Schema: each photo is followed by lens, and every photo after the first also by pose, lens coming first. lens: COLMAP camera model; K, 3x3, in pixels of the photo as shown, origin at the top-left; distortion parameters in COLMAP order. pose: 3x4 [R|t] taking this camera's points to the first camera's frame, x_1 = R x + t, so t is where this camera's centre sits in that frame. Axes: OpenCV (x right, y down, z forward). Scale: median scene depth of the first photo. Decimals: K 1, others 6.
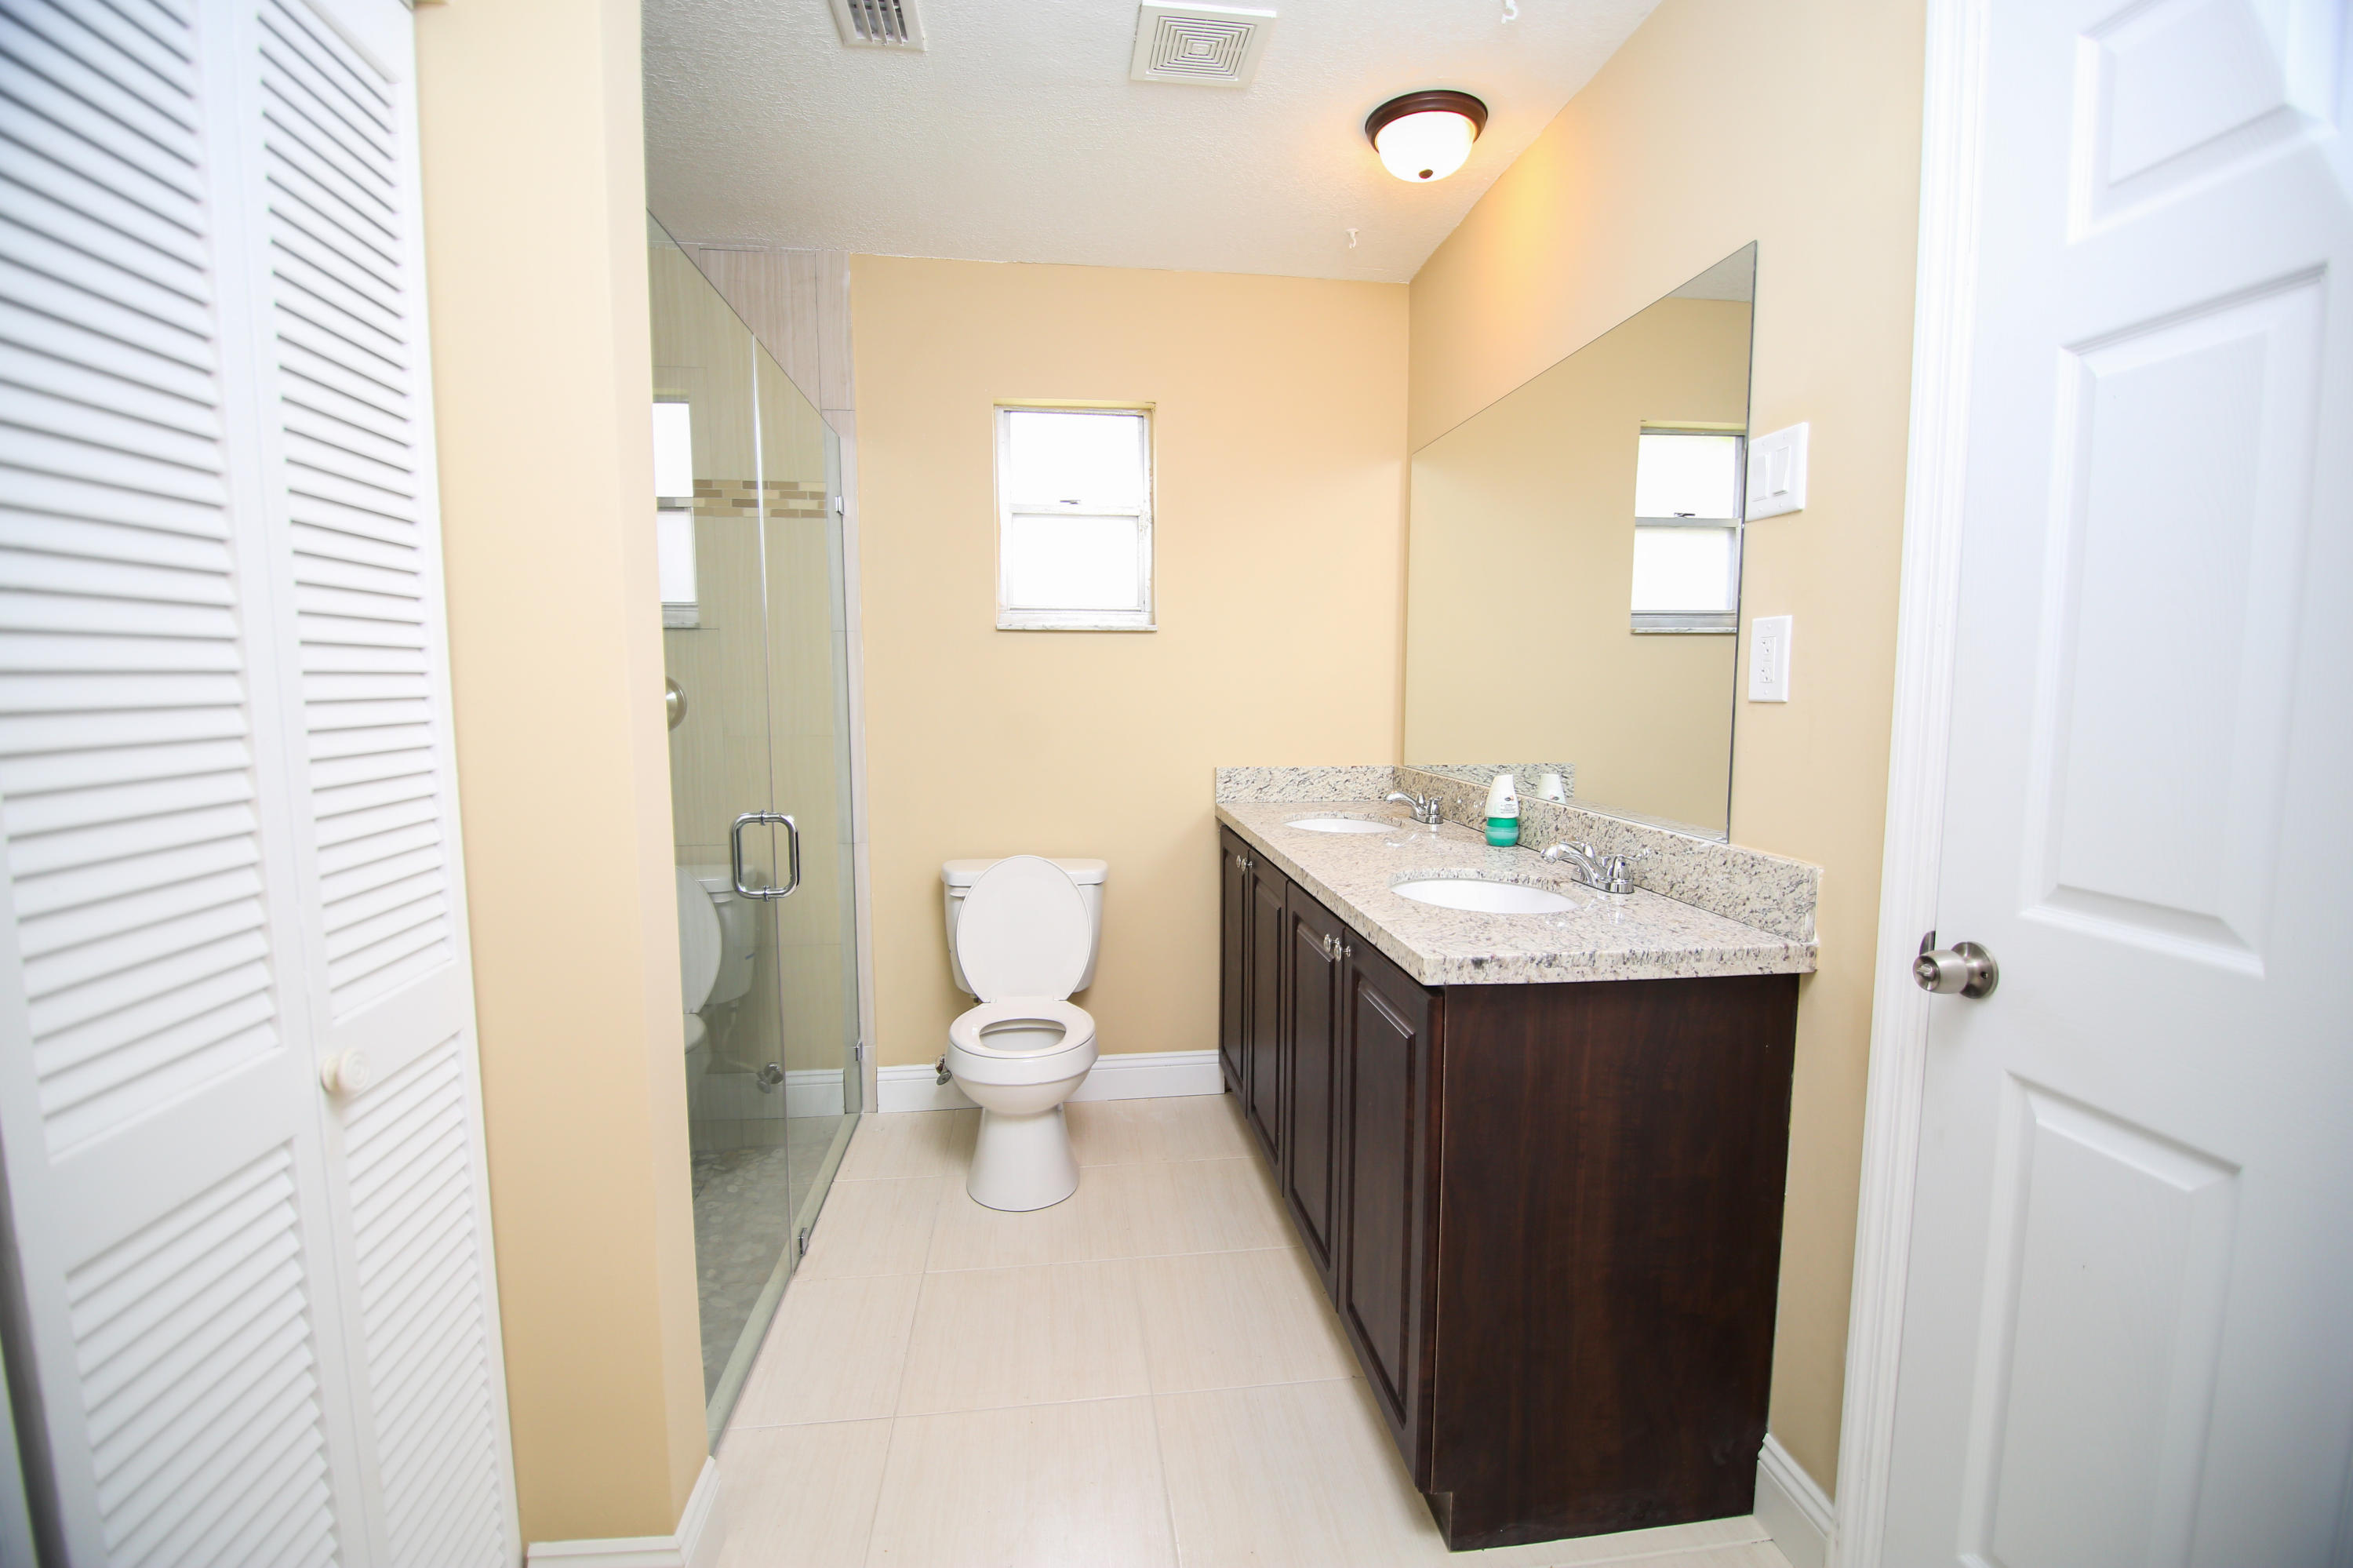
lens RADIAL K [[1046.6, 0, 1185.7], [0, 1046.6, 787.9], [0, 0, 1]] dist [-0.002062, -0.012443]
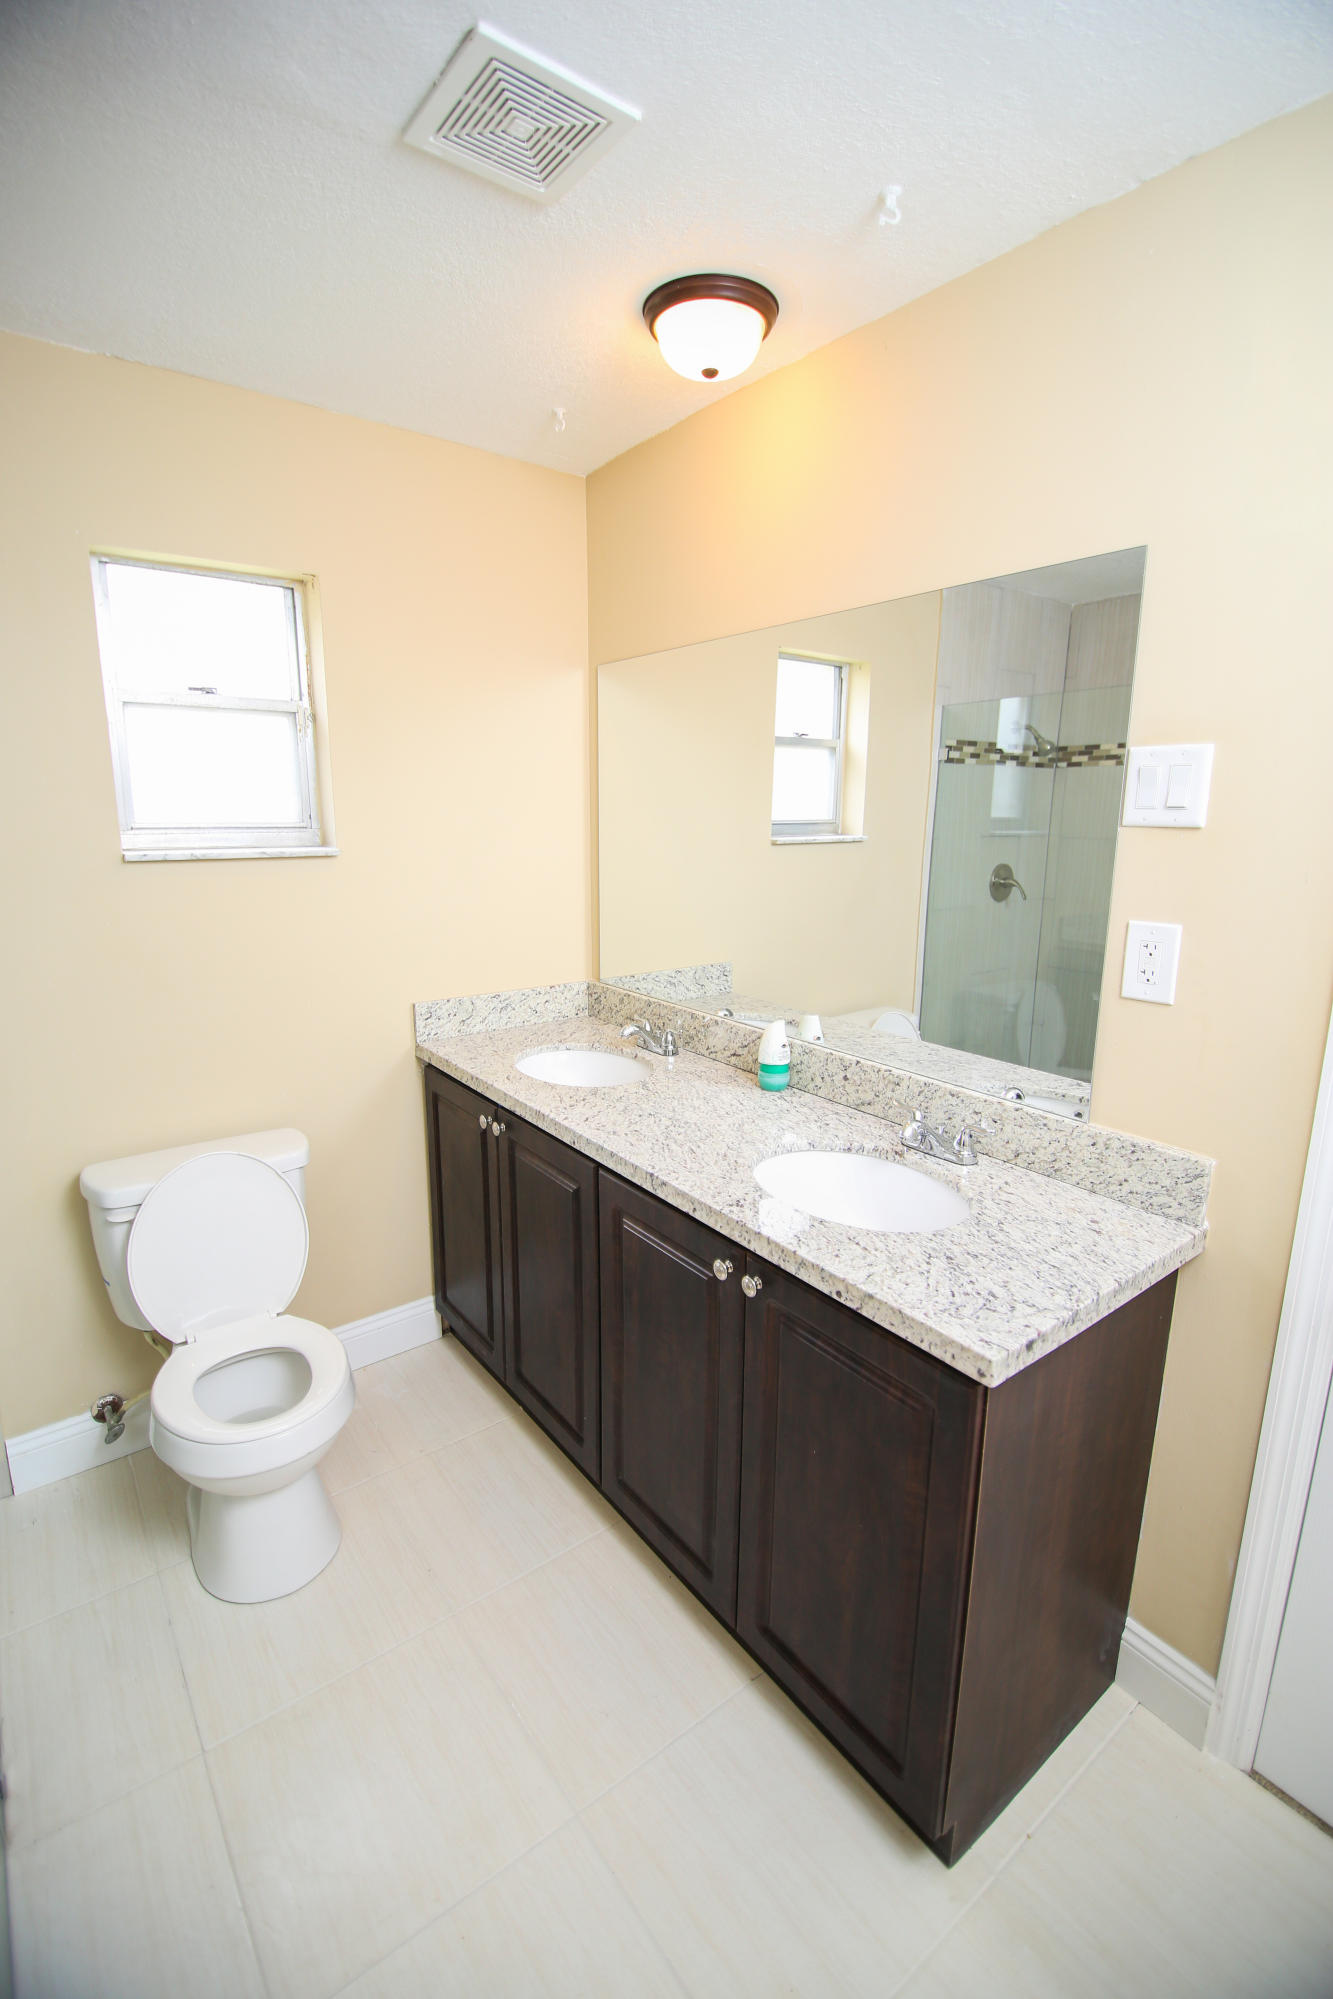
lens RADIAL K [[889.1, 0, 666.5], [0, 889.1, 990.8], [0, 0, 1]] dist [-0.002062, -0.012443]
pose [[0.867733, -0.097180, 0.487438, -0.207152], [0.045202, 0.992065, 0.117318, -0.147944], [-0.494971, -0.079767, 0.865240, 0.306011]]
